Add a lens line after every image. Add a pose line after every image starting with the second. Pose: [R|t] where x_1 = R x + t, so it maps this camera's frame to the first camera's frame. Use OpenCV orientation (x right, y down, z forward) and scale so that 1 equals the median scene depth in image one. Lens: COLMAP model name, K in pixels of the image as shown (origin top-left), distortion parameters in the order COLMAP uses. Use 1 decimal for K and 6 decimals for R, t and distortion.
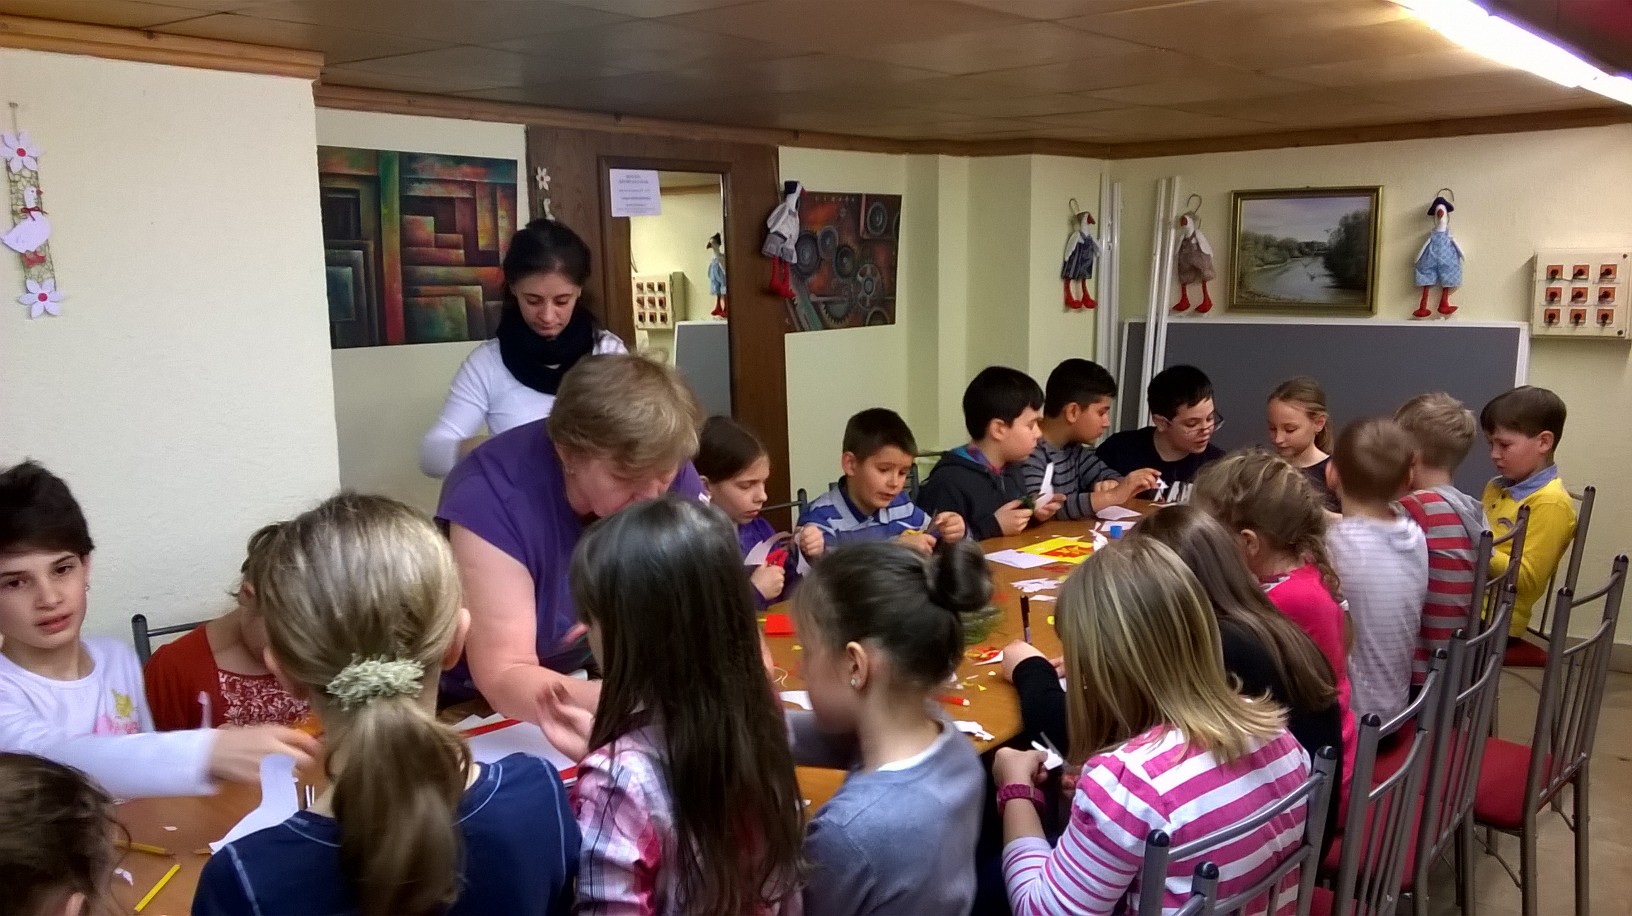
lens RADIAL K [[1371.7, 0, 759.7], [0, 1371.7, 460.2], [0, 0, 1]] dist [0.079833, -0.123312]
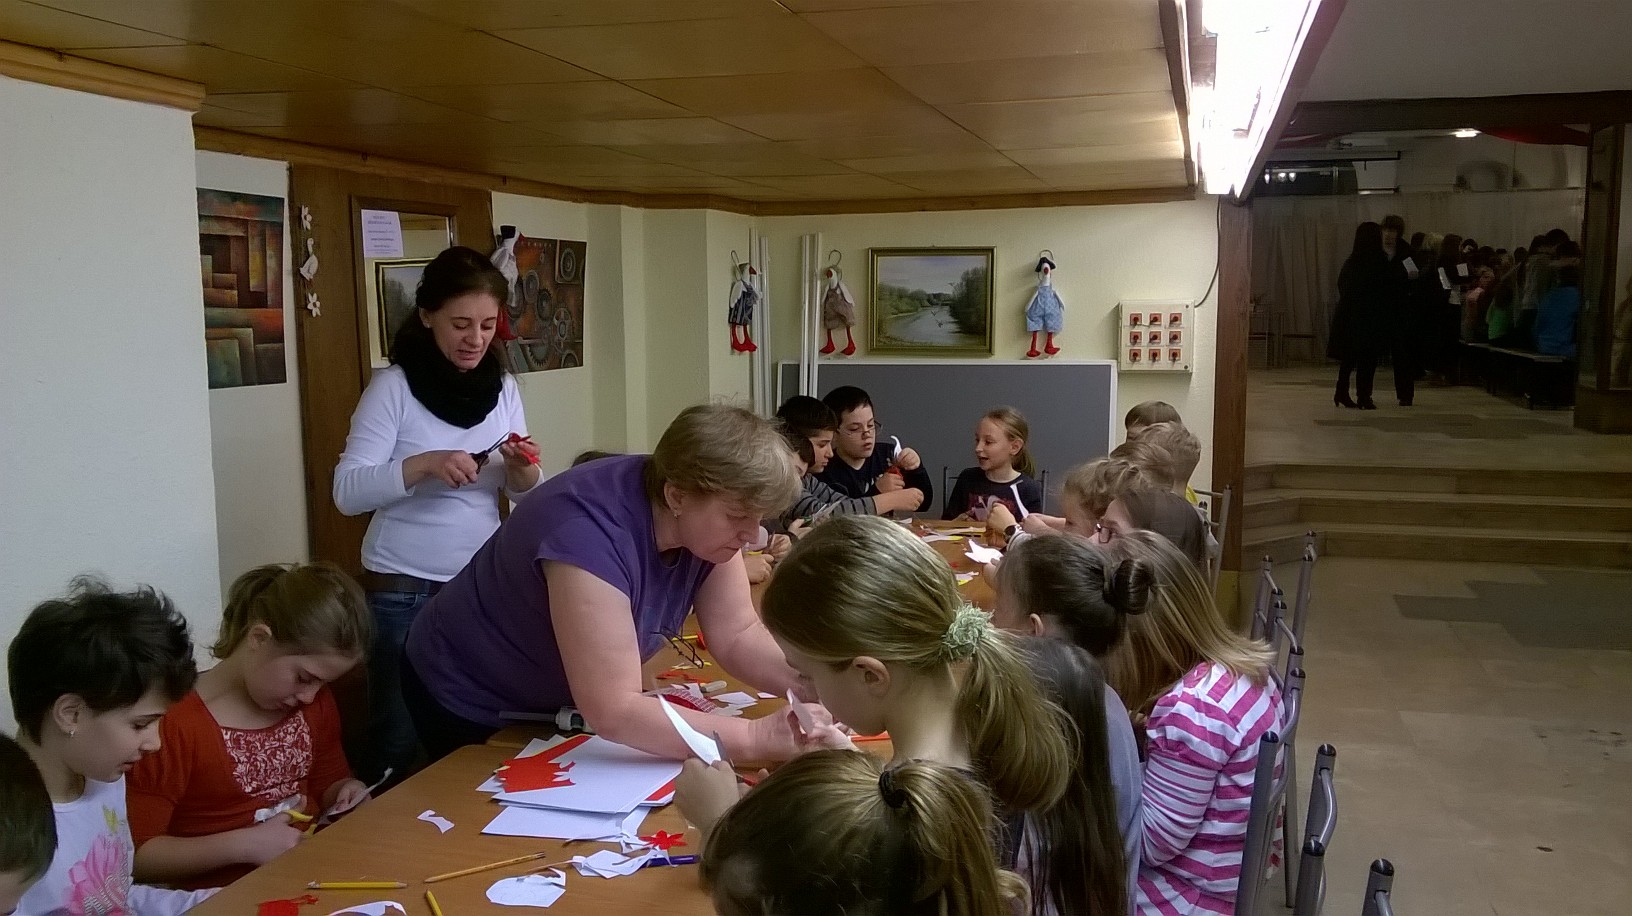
lens RADIAL K [[1371.7, 0, 809.3], [0, 1371.7, 461.8], [0, 0, 1]] dist [0.079833, -0.123312]
pose [[0.924578, -0.036710, 0.379221, -0.153223], [0.048923, 0.998546, -0.022617, 0.004369], [-0.377840, 0.039463, 0.925030, -0.017578]]
